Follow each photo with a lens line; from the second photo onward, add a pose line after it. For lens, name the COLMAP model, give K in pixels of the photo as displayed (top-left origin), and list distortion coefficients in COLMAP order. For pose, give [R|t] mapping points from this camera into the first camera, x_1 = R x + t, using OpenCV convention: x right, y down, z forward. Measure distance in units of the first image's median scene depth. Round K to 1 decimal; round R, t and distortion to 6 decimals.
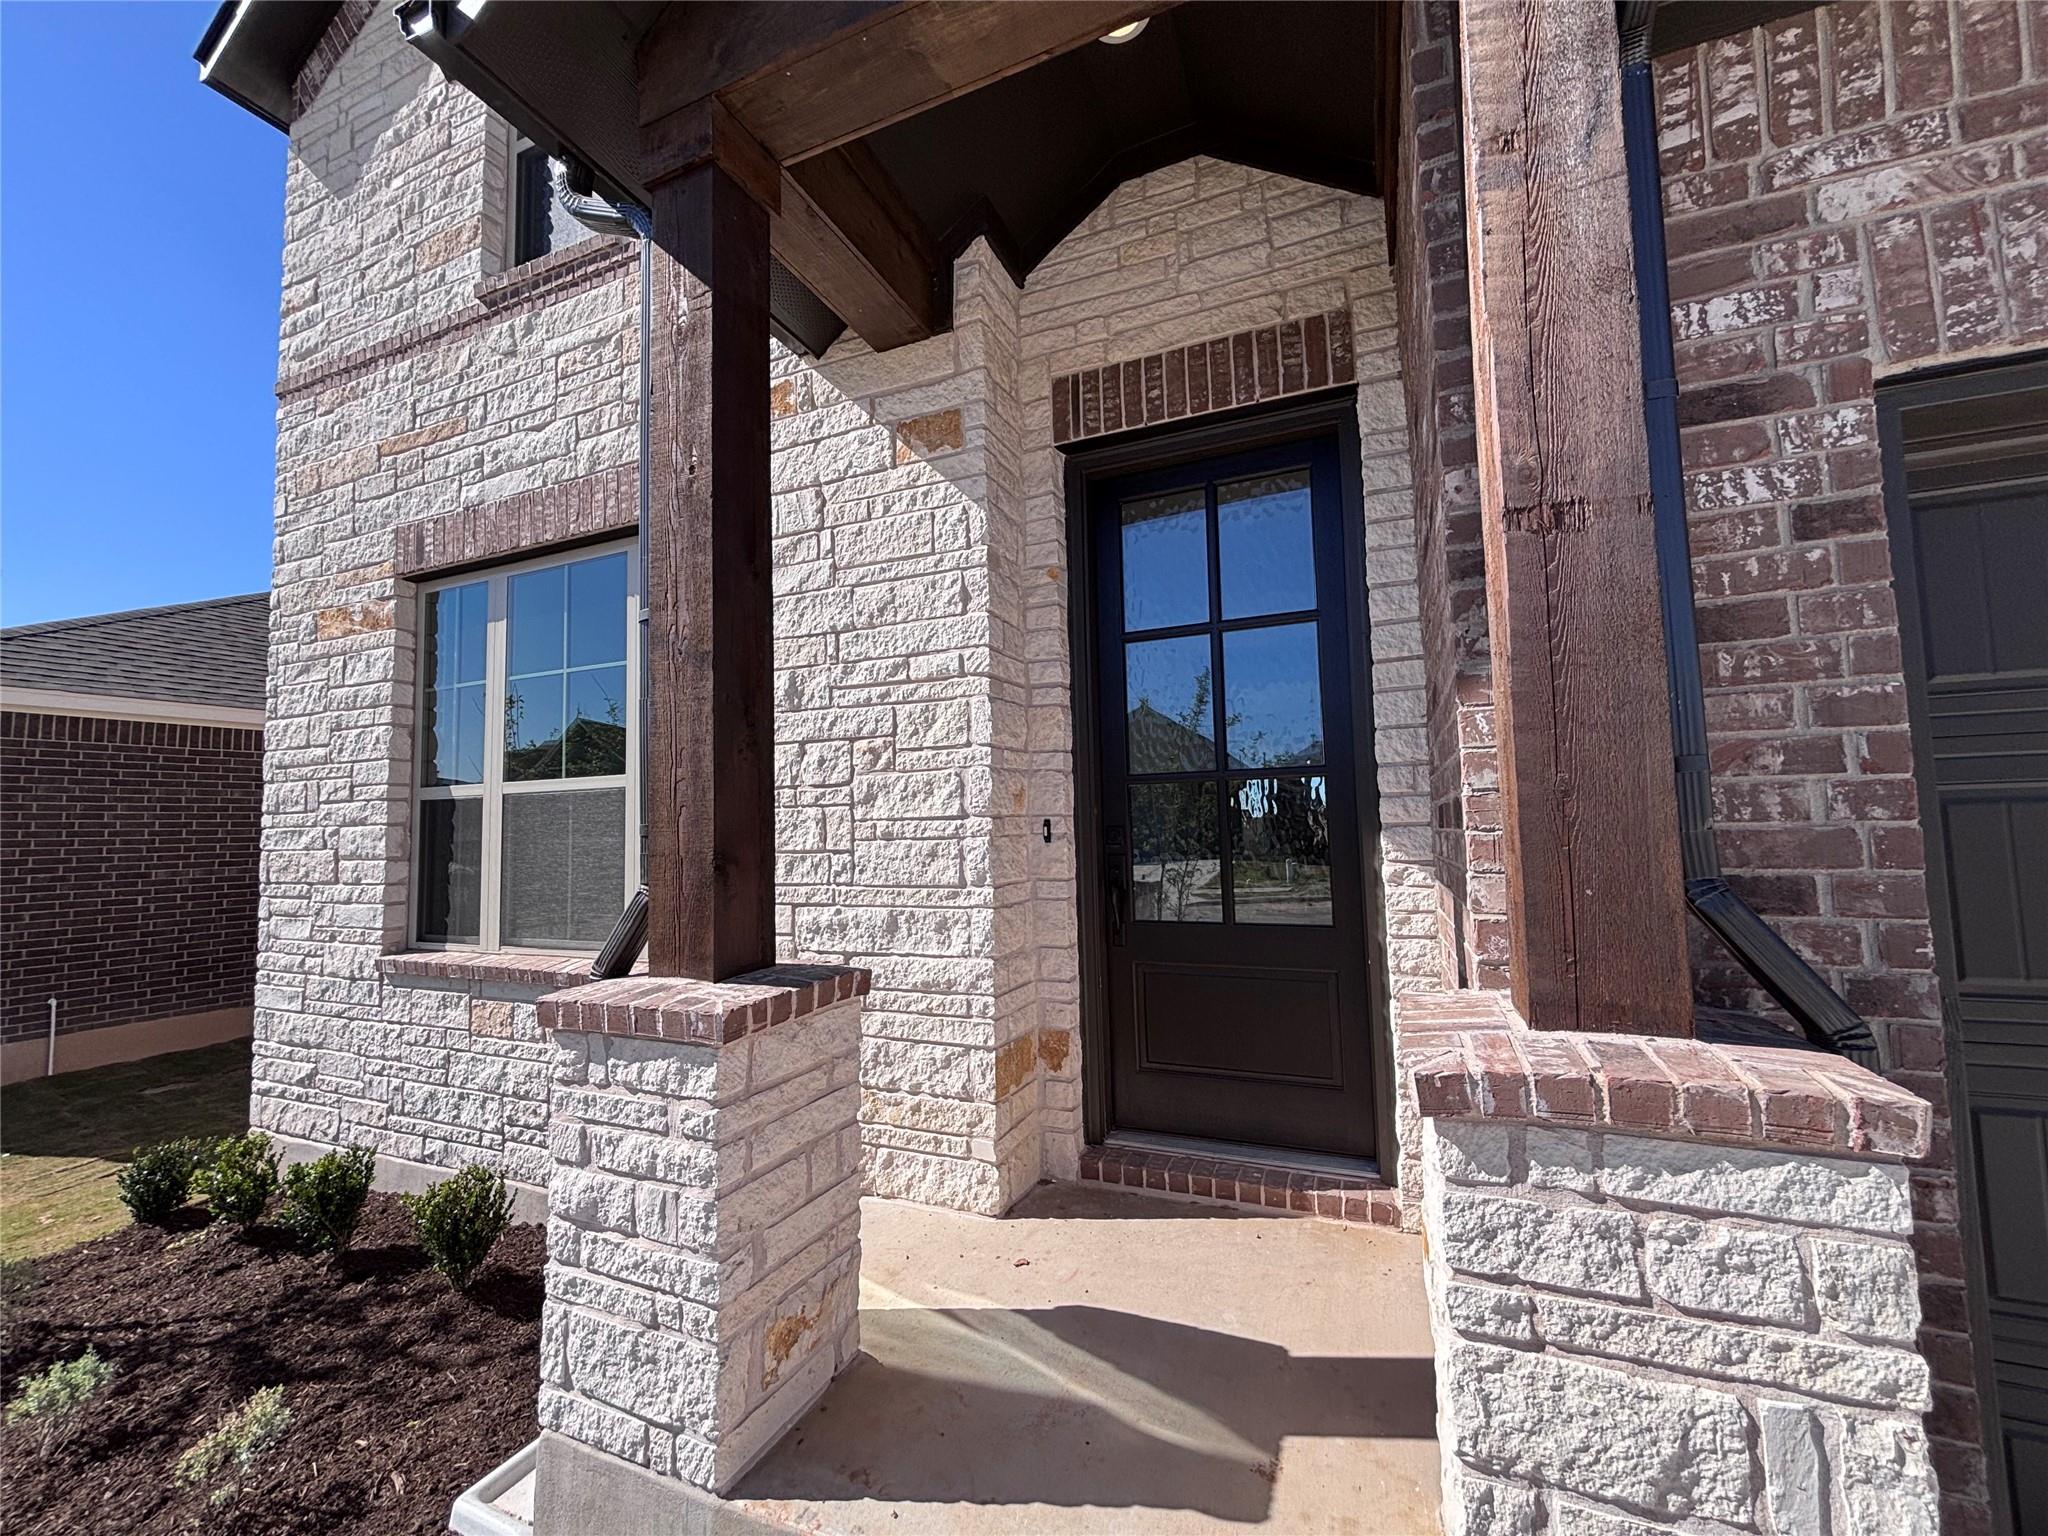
lens RADIAL K [[829.4, 0, 1026.1], [0, 829.4, 763.7], [0, 0, 1]] dist [0.002007, -0.000508]
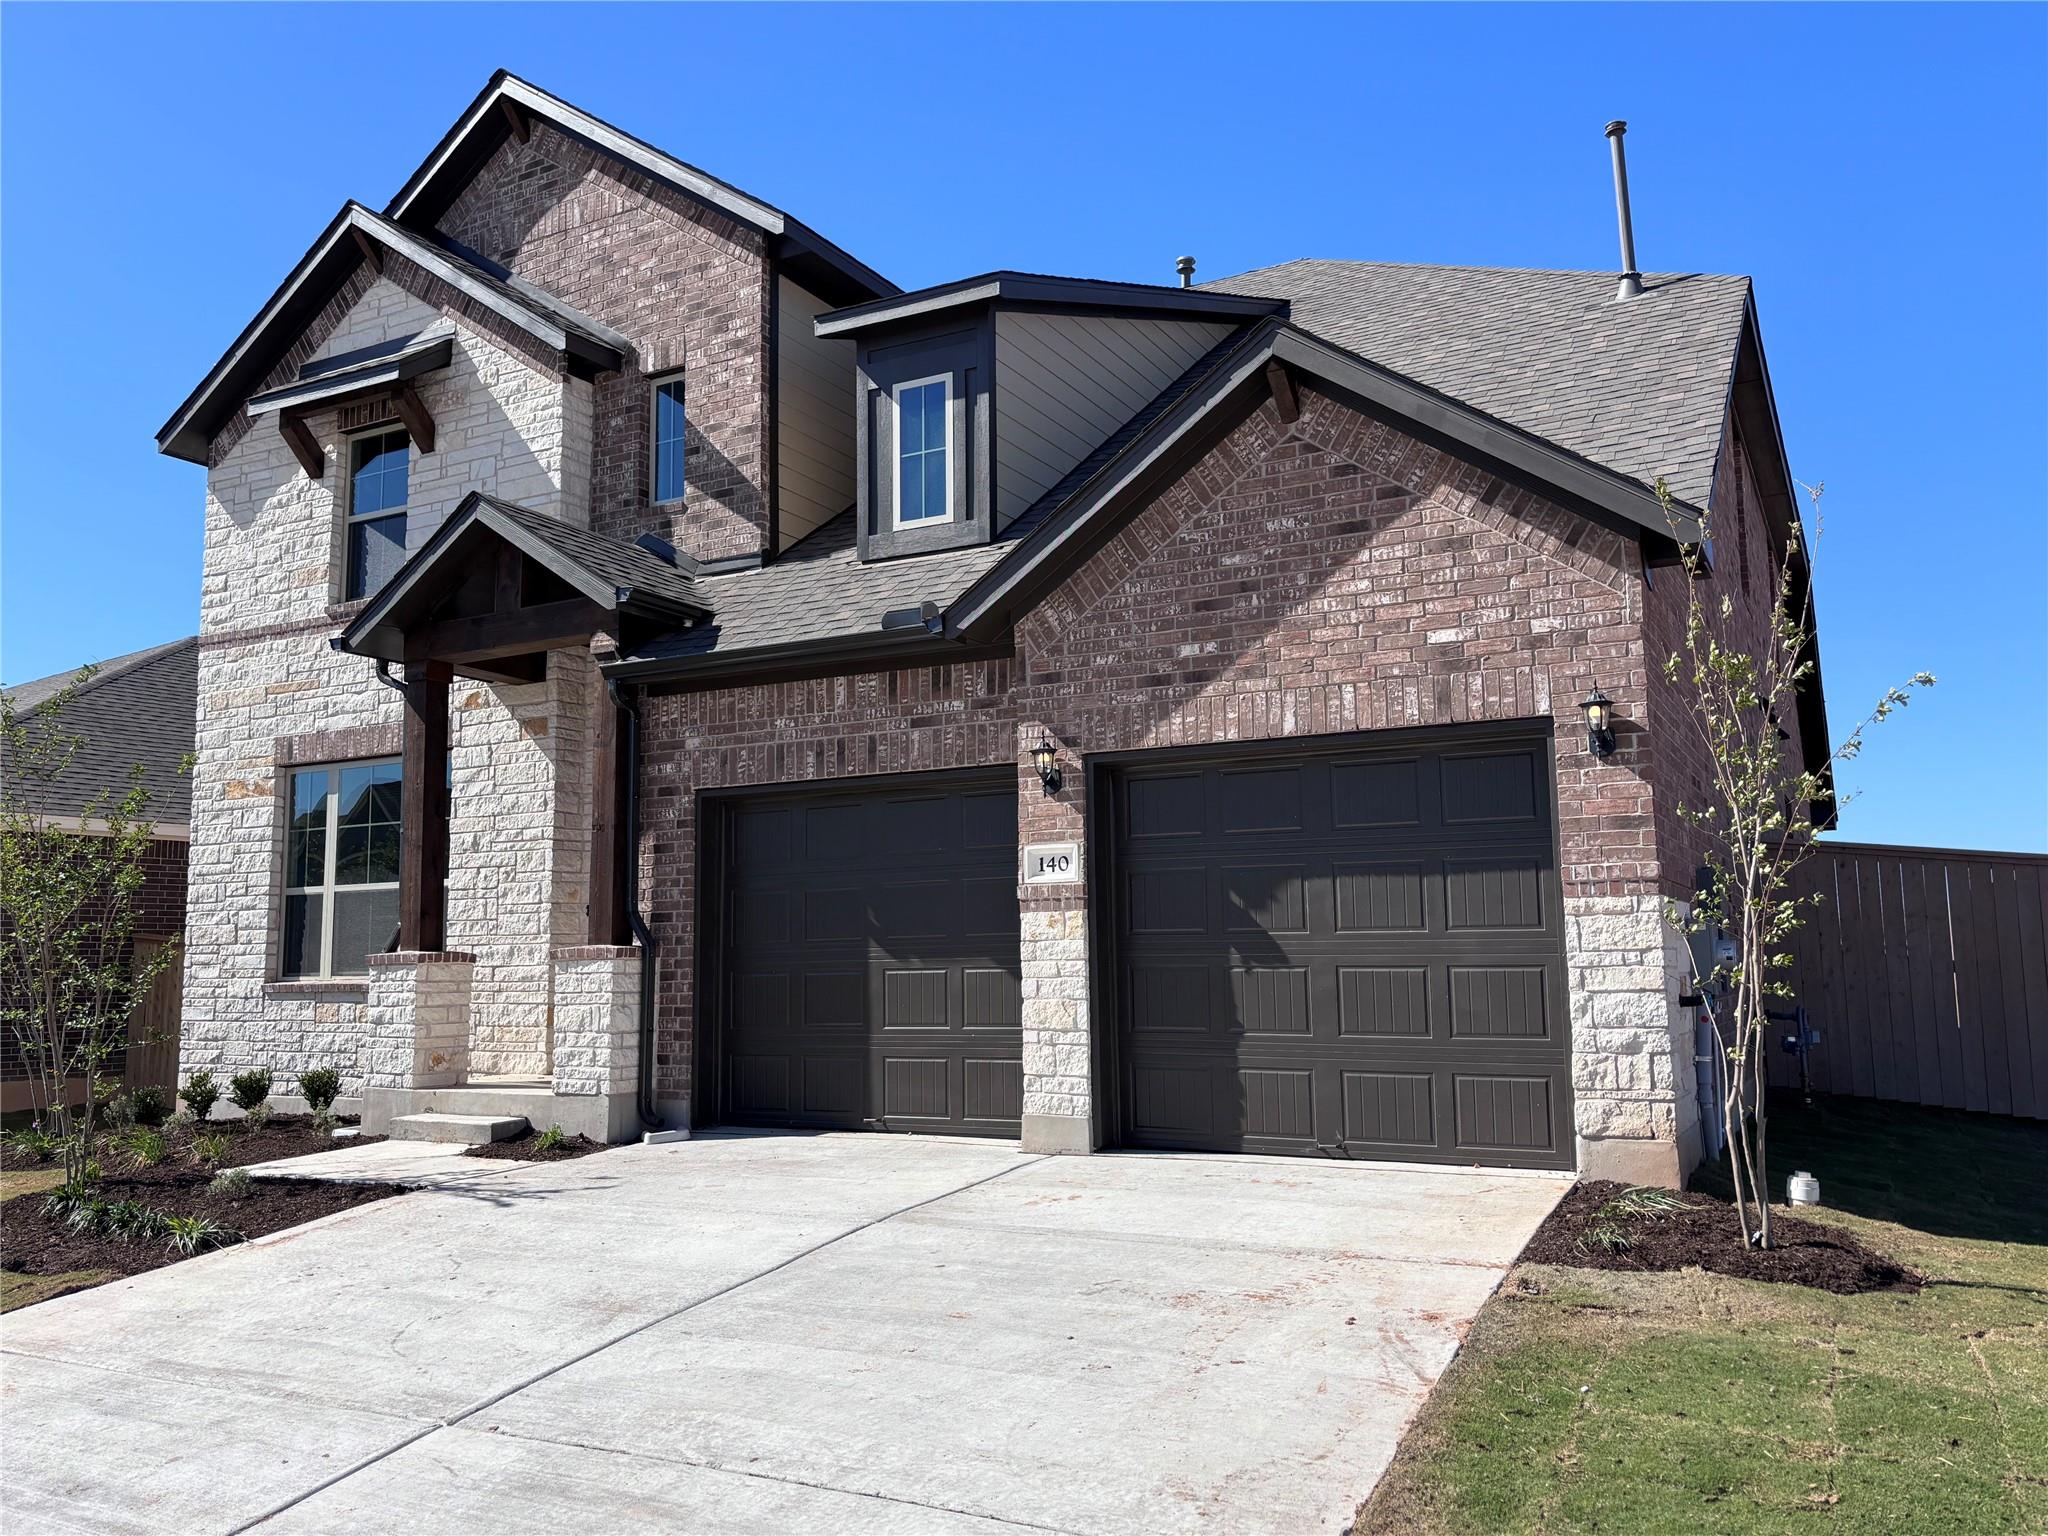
lens RADIAL K [[1612.3, 0, 1021.9], [0, 1612.3, 746.3], [0, 0, 1]] dist [0.031186, -0.002100]
pose [[0.994960, -0.004705, -0.100160, 1.297180], [-0.000872, 0.998455, -0.055566, -0.090364], [0.100267, 0.055373, 0.993419, -2.535864]]
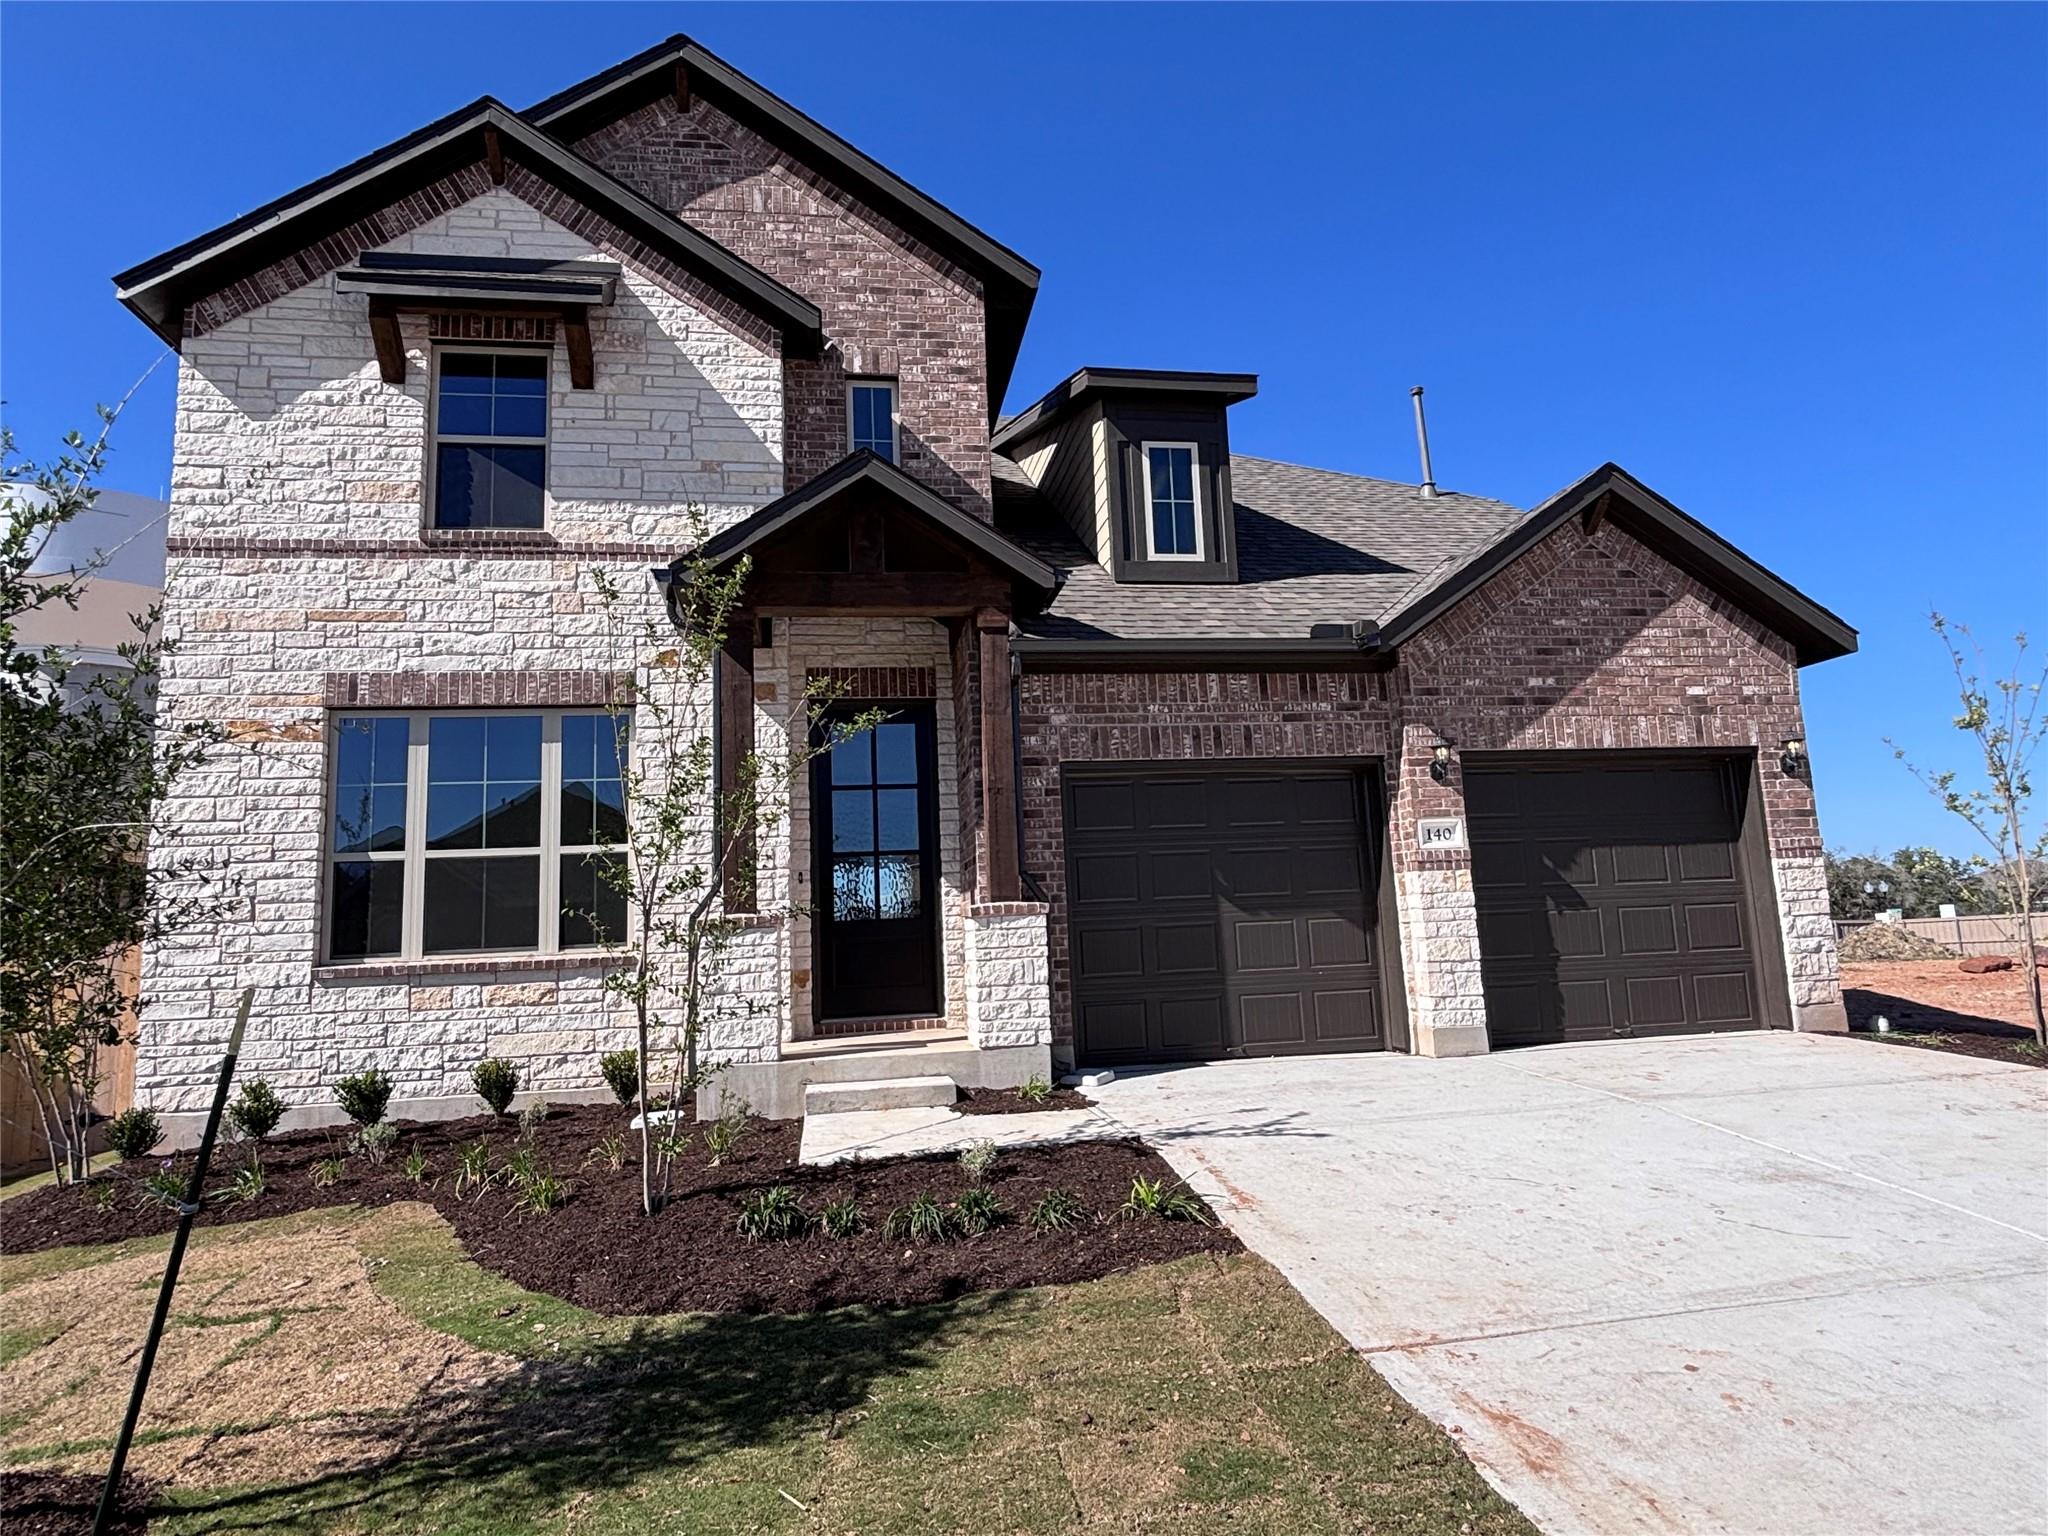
lens RADIAL K [[1179.0, 0, 1023.2], [0, 1179.0, 760.3], [0, 0, 1]] dist [0.018789, -0.021442]
pose [[0.842433, 0.068893, 0.534379, -0.951819], [-0.016405, 0.994612, -0.102365, 0.067943], [-0.538552, 0.077469, 0.839023, -1.584605]]
